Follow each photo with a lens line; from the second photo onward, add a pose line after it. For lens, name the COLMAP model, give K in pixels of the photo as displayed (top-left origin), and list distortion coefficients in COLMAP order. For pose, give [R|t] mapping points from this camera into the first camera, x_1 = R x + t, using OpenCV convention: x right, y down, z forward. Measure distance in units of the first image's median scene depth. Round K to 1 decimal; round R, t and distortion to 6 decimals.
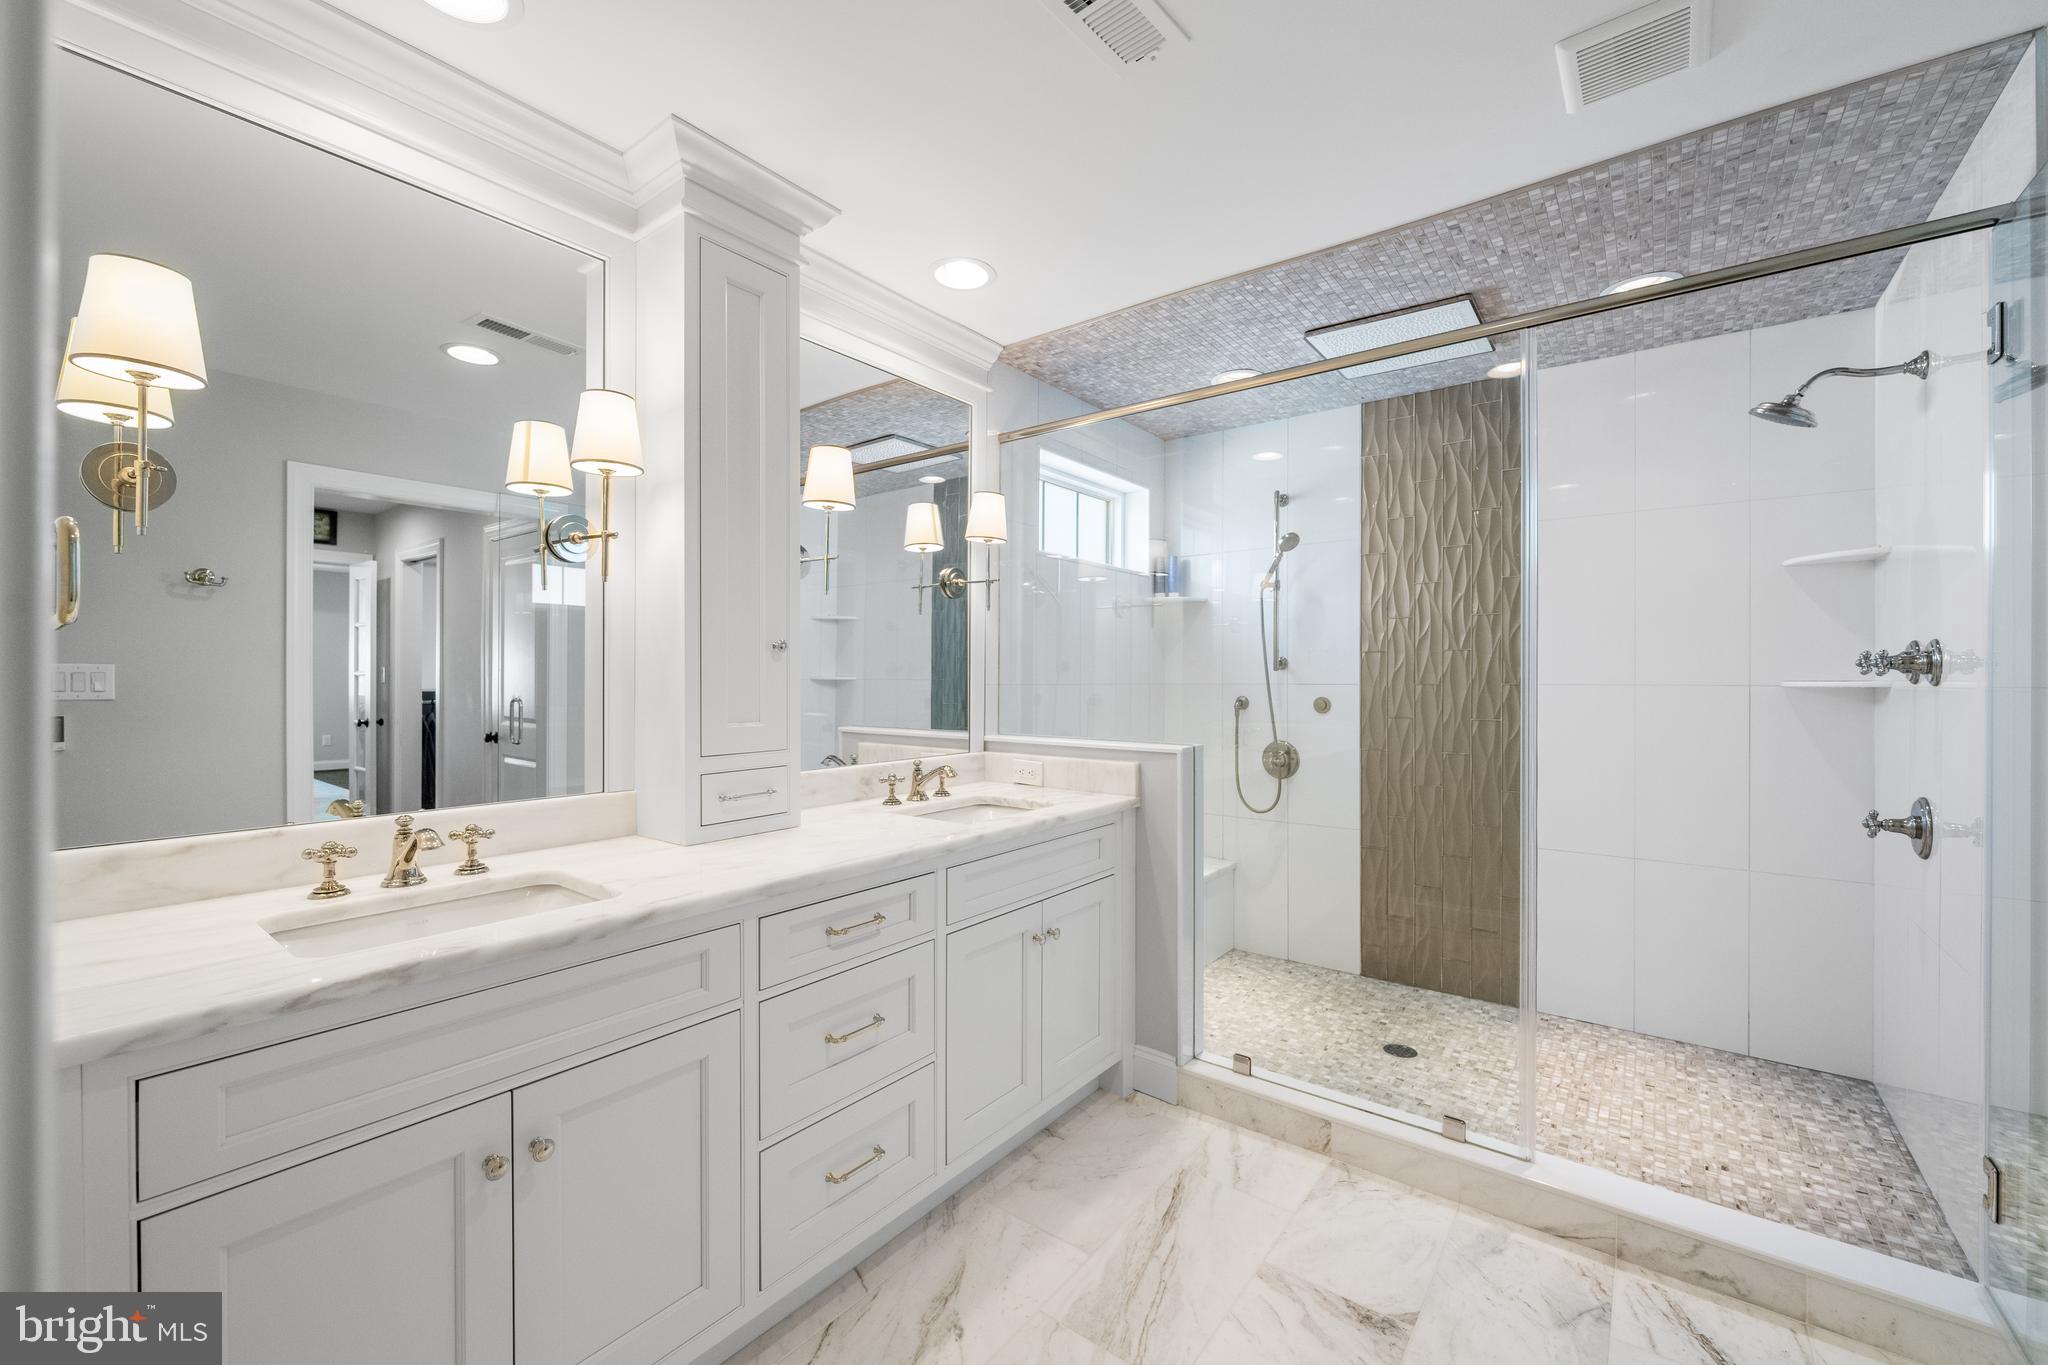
lens RADIAL K [[837.5, 0, 1024.0], [0, 837.5, 682.5], [0, 0, 1]] dist [-0.005069, 0.001222]
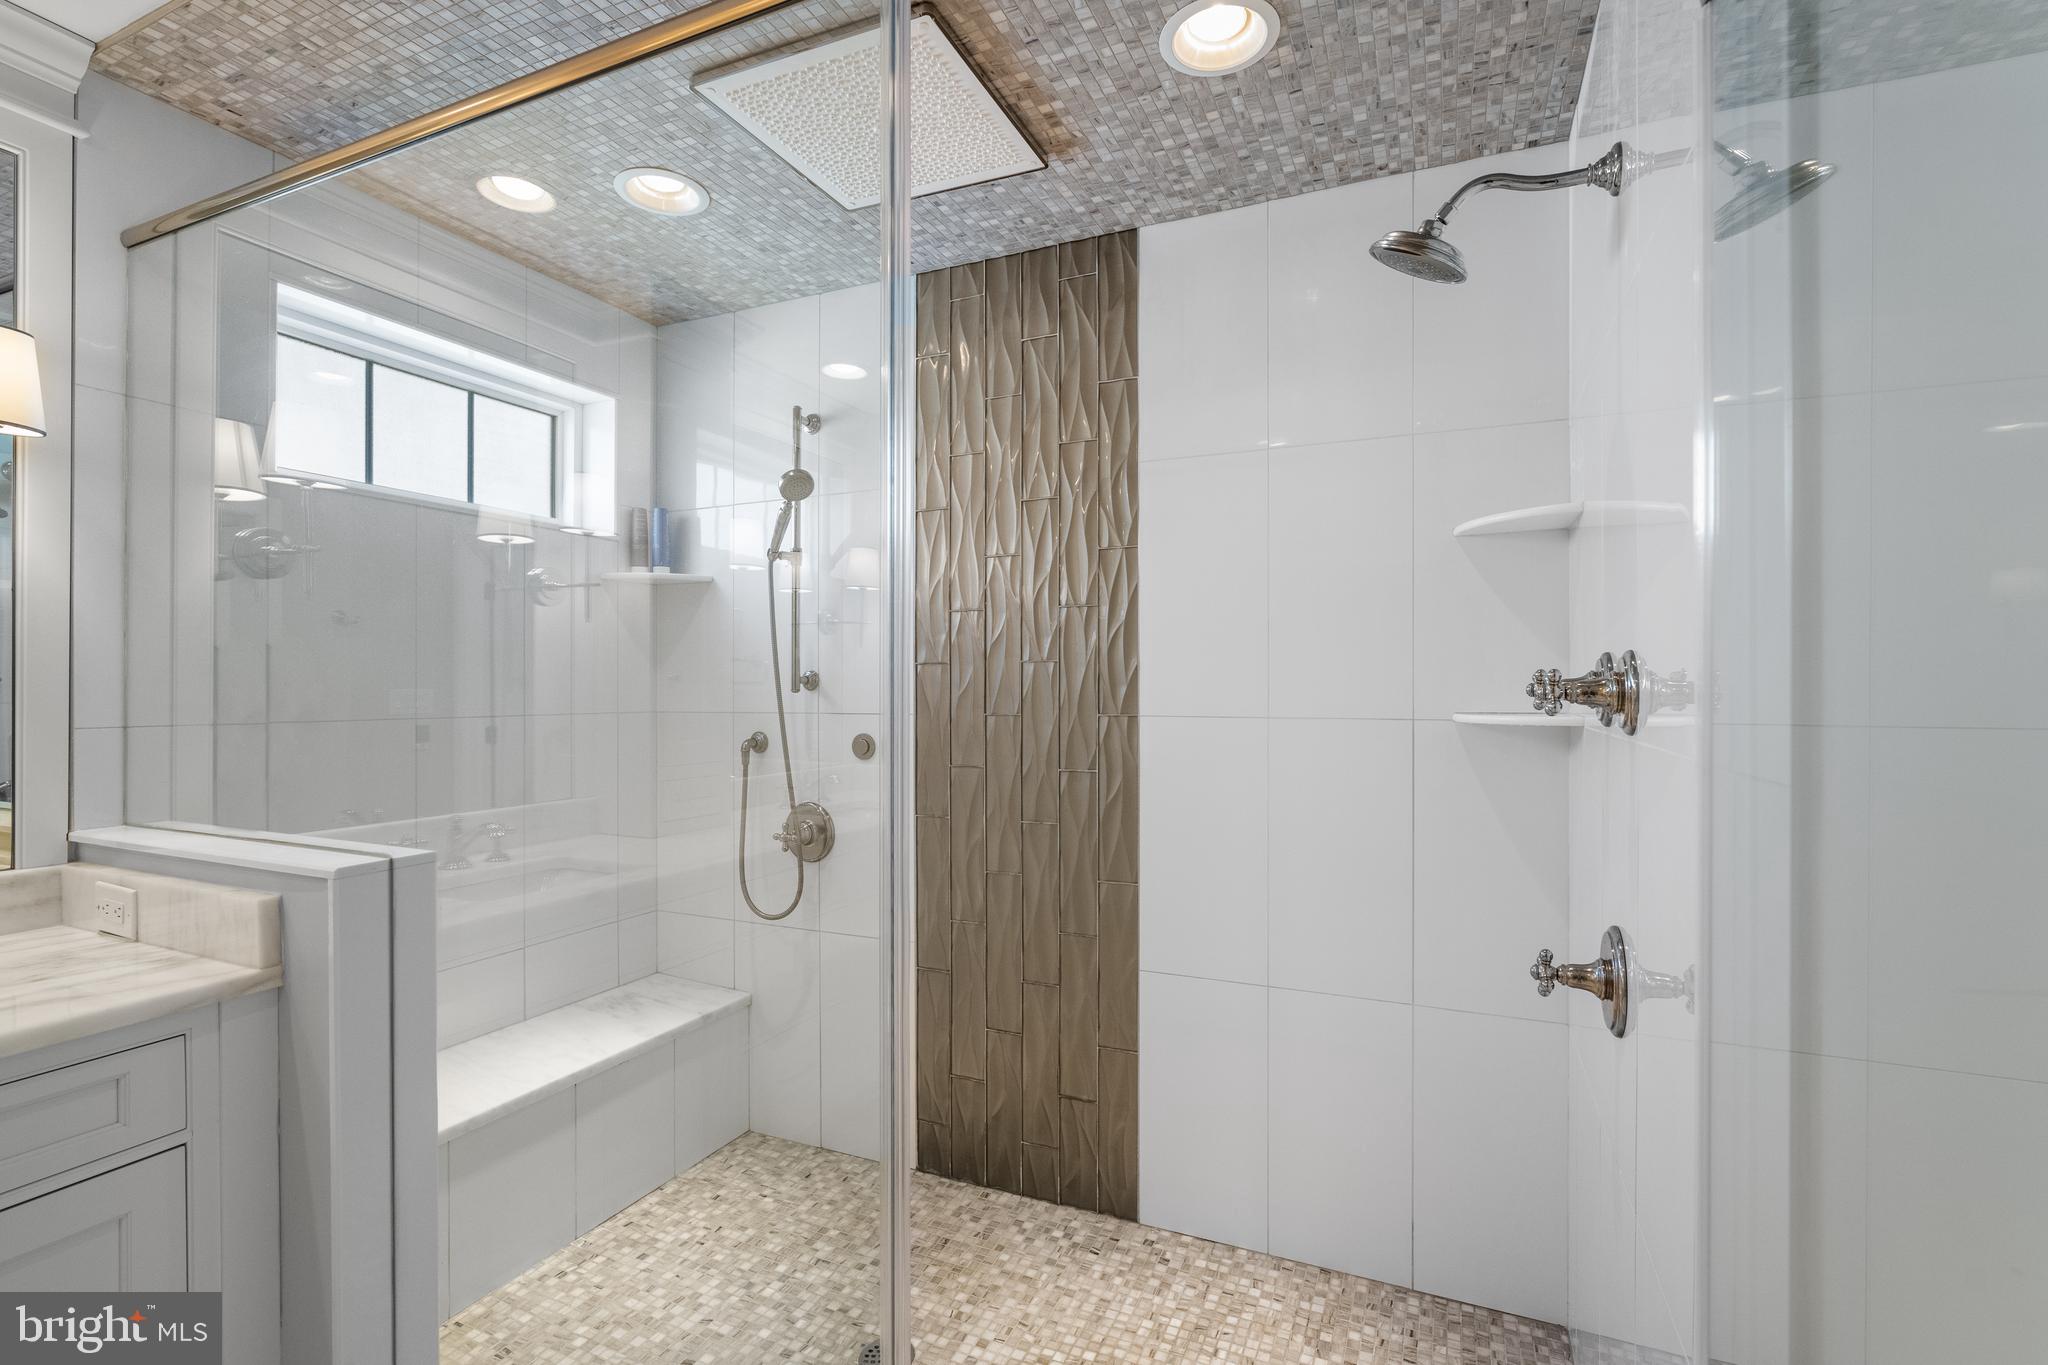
lens RADIAL K [[961.2, 0, 1026.8], [0, 961.2, 693.9], [0, 0, 1]] dist [-0.001207, -0.000205]
pose [[0.972050, -0.002760, 0.234760, 0.371620], [0.002442, 0.999996, 0.001643, -0.016896], [-0.234763, -0.001024, 0.972052, 0.317954]]
